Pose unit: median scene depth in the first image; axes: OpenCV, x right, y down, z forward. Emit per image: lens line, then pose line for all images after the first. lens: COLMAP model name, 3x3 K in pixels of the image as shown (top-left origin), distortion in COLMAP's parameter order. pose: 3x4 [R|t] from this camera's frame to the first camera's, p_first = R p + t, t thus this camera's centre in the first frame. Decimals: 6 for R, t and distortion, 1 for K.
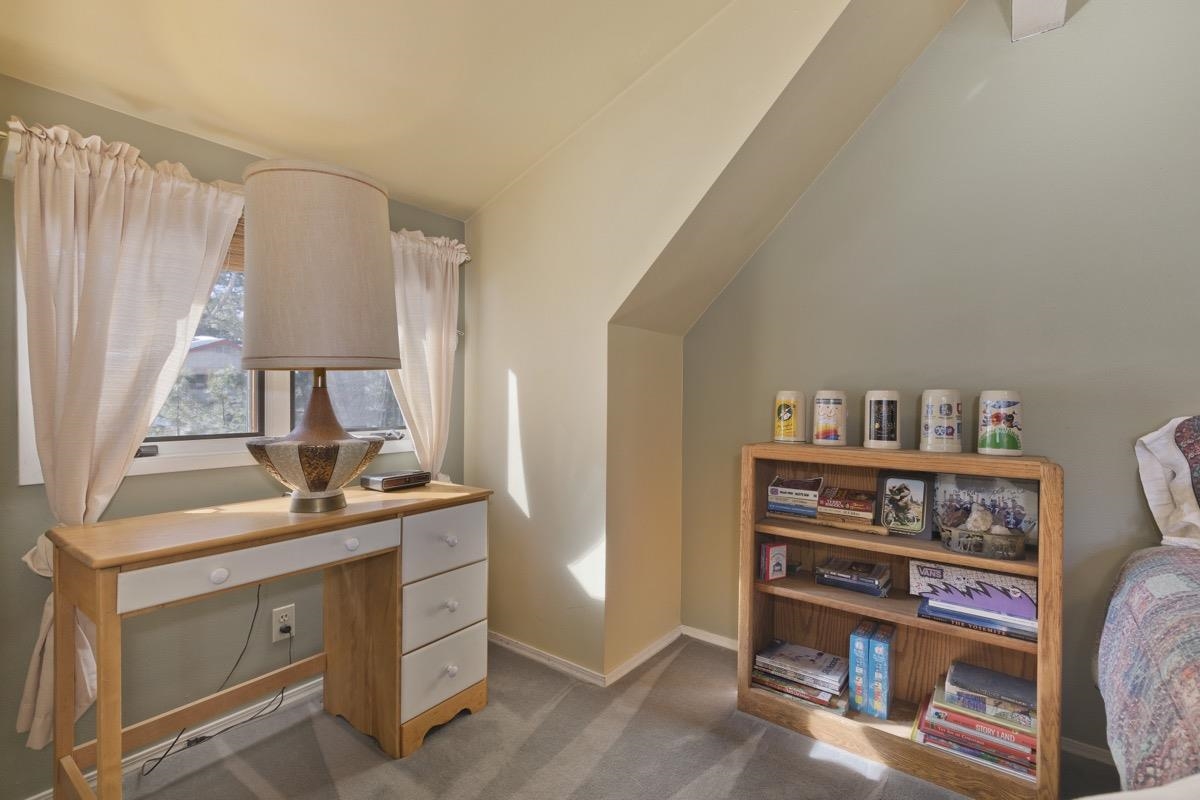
lens RADIAL K [[540.8, 0, 604.3], [0, 540.8, 401.1], [0, 0, 1]] dist [0.009687, -0.000896]
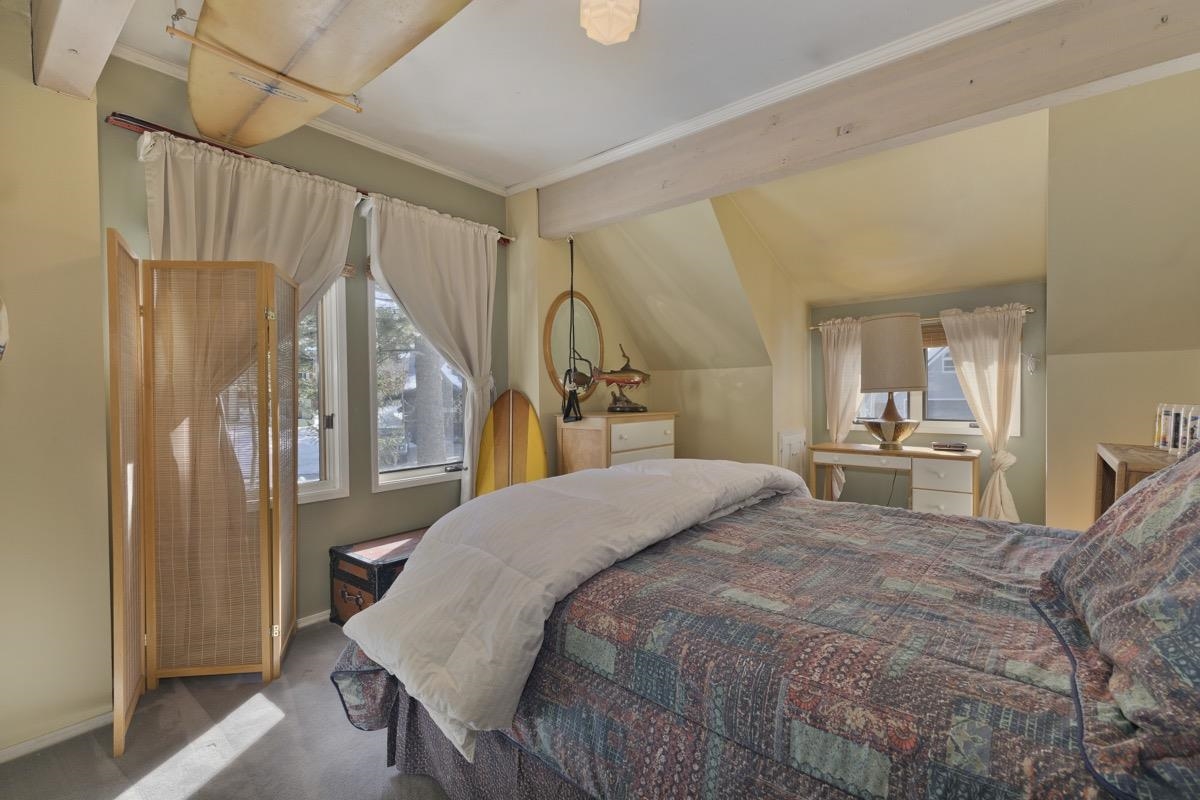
lens RADIAL K [[540.8, 0, 604.3], [0, 540.8, 401.1], [0, 0, 1]] dist [0.009687, -0.000896]
pose [[-0.053143, 0.007990, -0.998555, 2.019378], [-0.006592, 0.999943, 0.008352, -0.030627], [0.998565, 0.007027, -0.053088, -0.154806]]
